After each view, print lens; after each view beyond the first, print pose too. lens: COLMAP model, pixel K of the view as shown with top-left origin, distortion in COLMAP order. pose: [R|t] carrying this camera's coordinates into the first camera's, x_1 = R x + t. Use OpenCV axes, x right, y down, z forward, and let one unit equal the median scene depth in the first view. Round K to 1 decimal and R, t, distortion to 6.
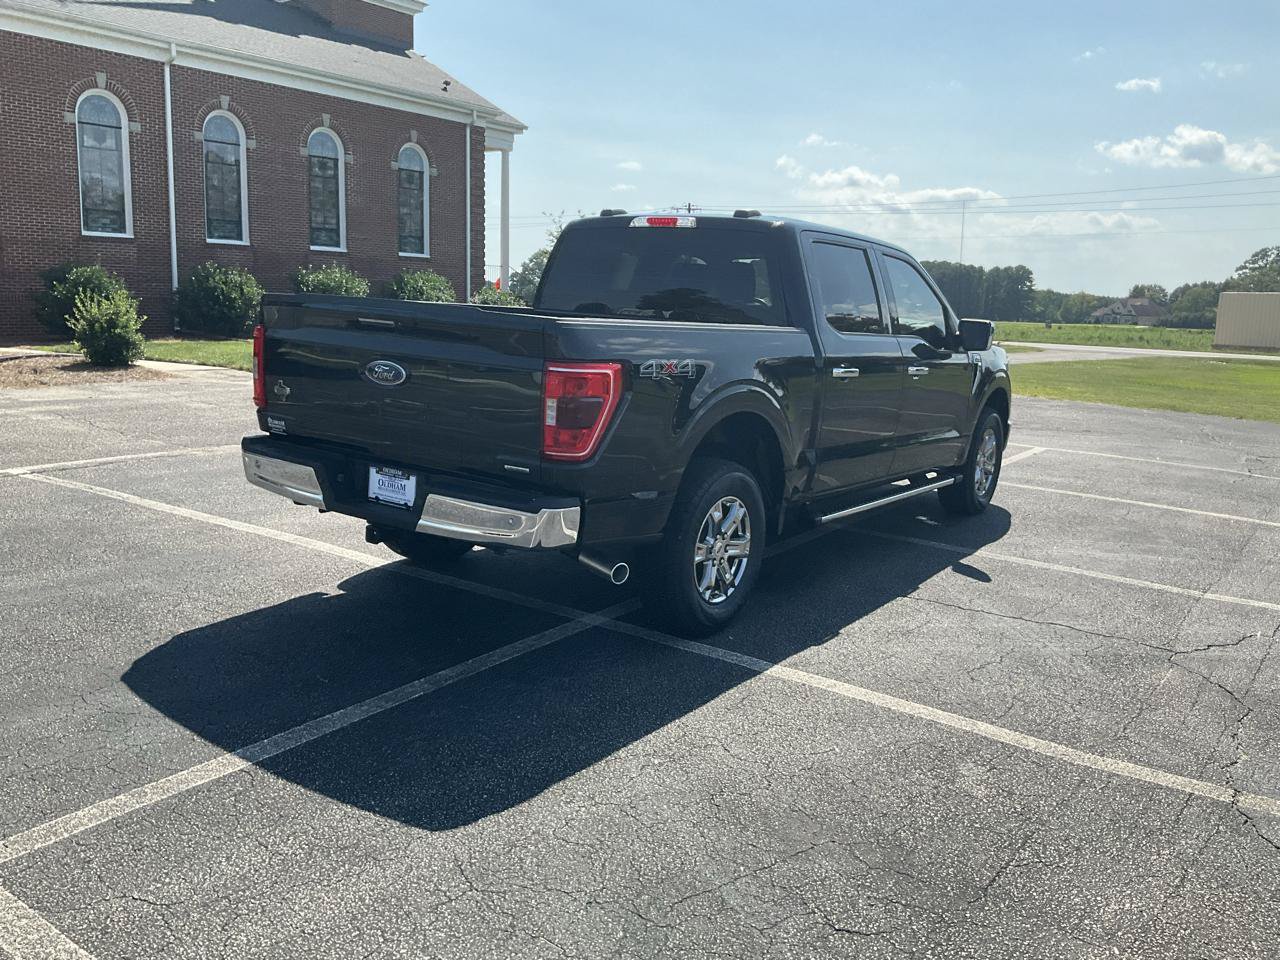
lens RADIAL K [[1057.6, 0, 635.4], [0, 1057.6, 473.0], [0, 0, 1]] dist [0.069855, -0.131124]
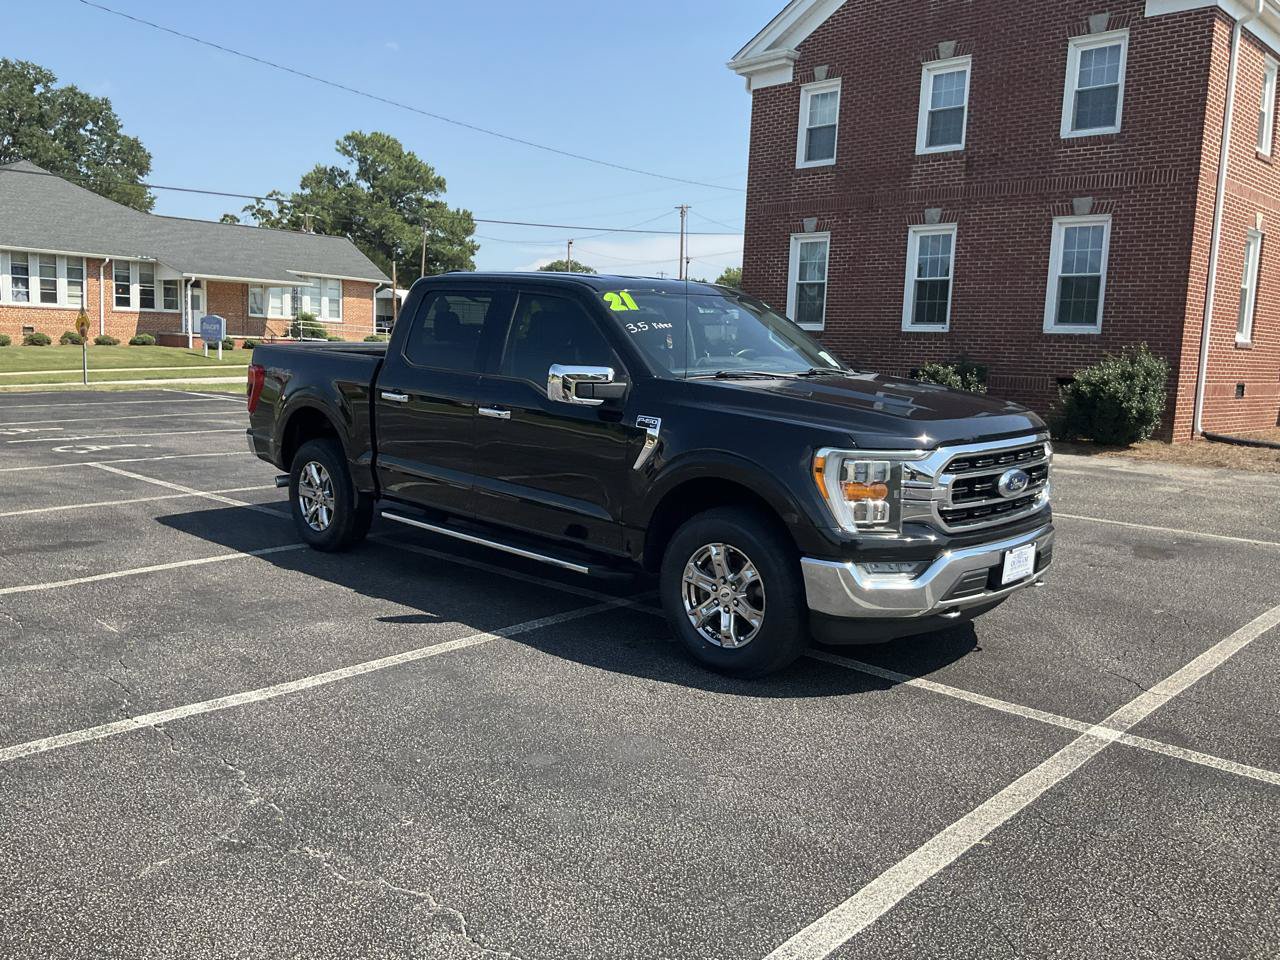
lens RADIAL K [[1057.6, 0, 636.9], [0, 1057.6, 471.3], [0, 0, 1]] dist [0.069855, -0.131124]
pose [[-0.154621, 0.082066, -0.984560, 1.481844], [-0.199298, 0.973467, 0.112440, -0.223755], [0.967664, 0.213606, -0.134162, 1.593466]]
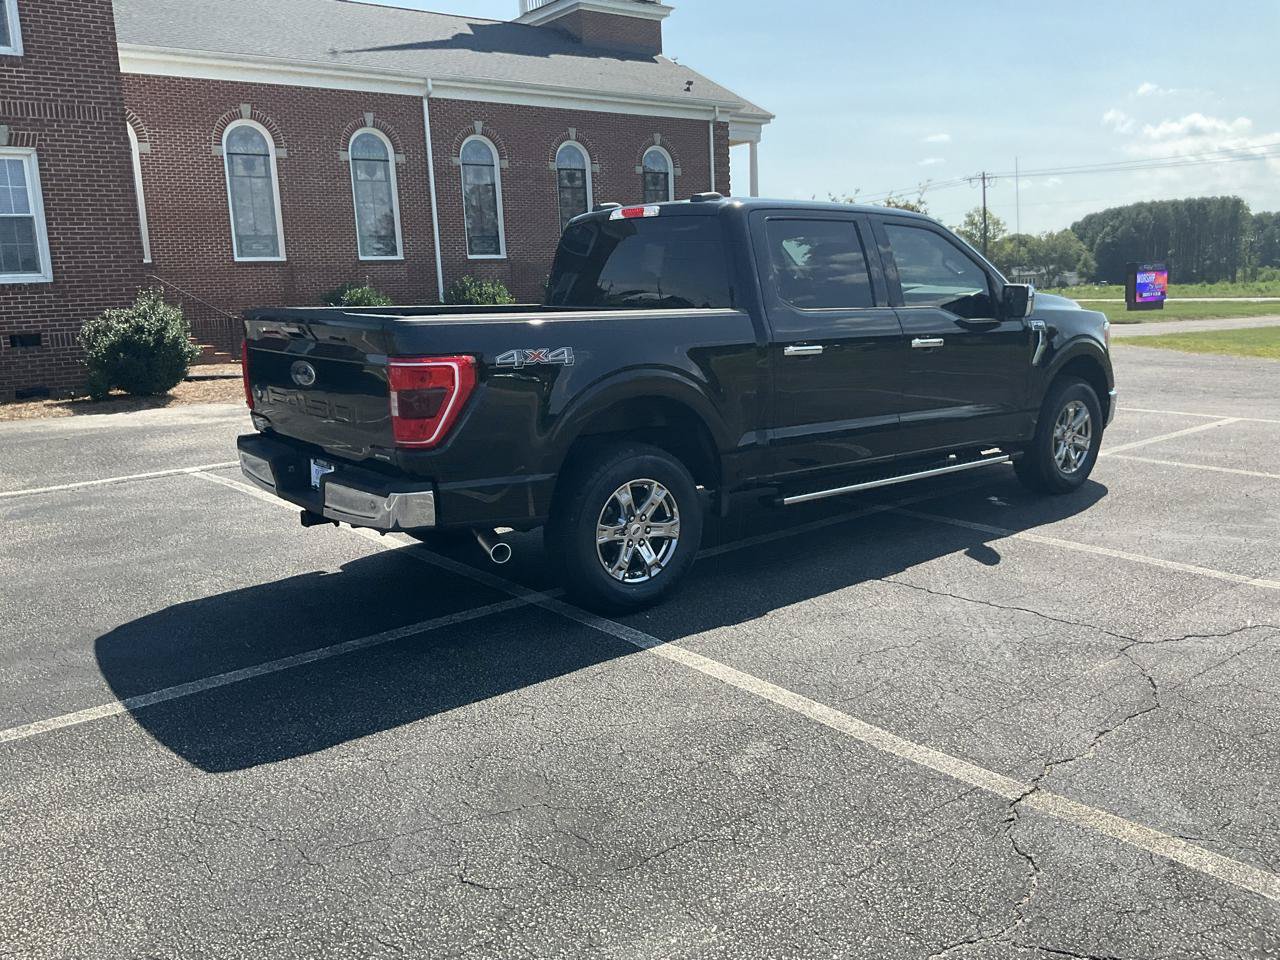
lens RADIAL K [[1057.6, 0, 635.8], [0, 1057.6, 470.8], [0, 0, 1]] dist [0.069855, -0.131124]
pose [[0.957994, -0.021913, -0.285951, 0.358644], [0.023877, 0.999709, 0.003381, 0.010496], [0.285794, -0.010067, 0.958238, 0.018377]]
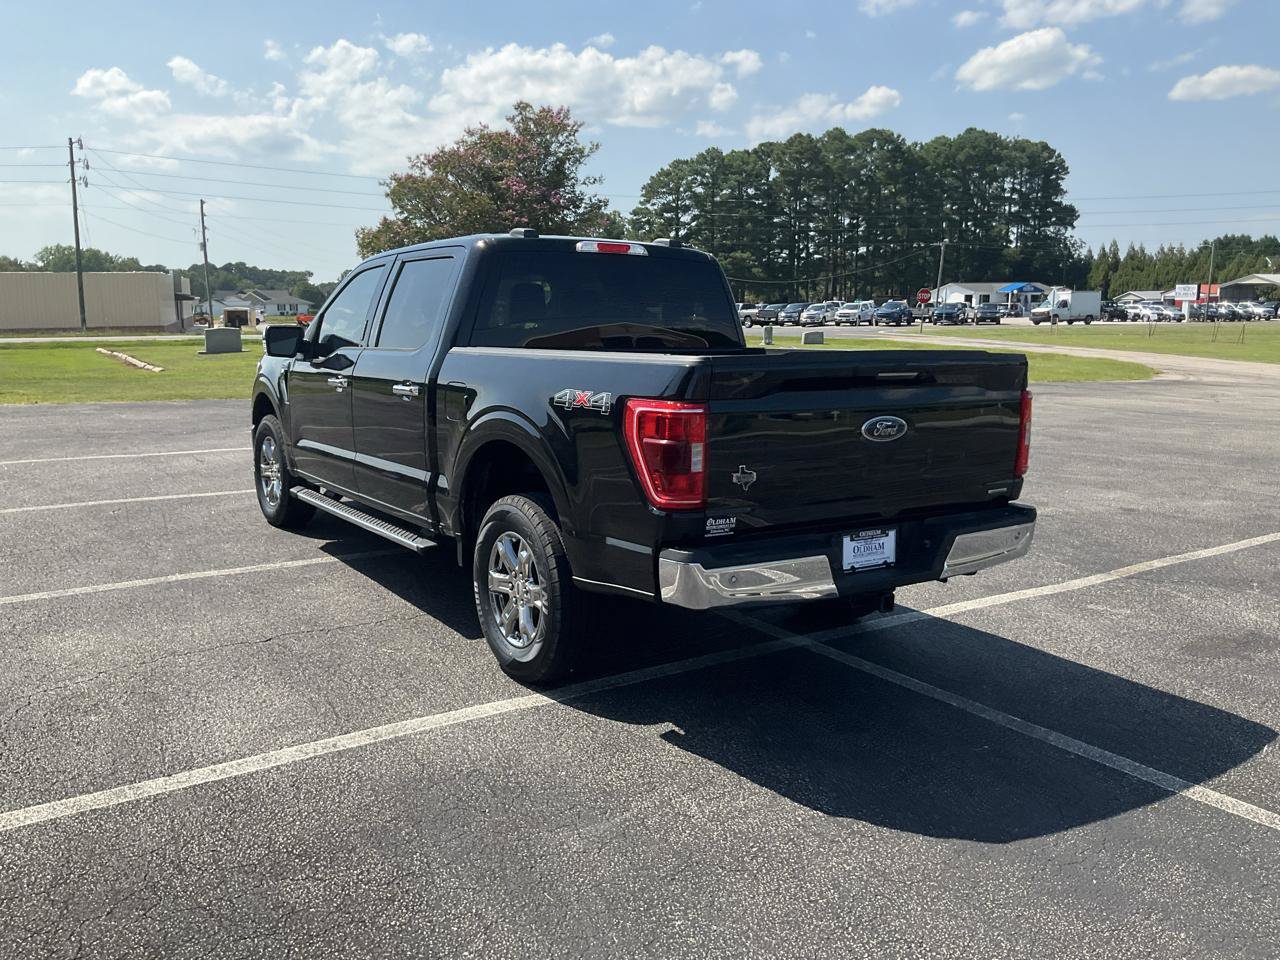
lens RADIAL K [[1057.6, 0, 639.7], [0, 1057.6, 476.8], [0, 0, 1]] dist [0.069855, -0.131124]
pose [[0.347846, -0.186990, 0.918715, -1.011861], [0.163450, 0.976998, 0.136966, -0.185647], [-0.923194, 0.102521, 0.370409, 0.740047]]
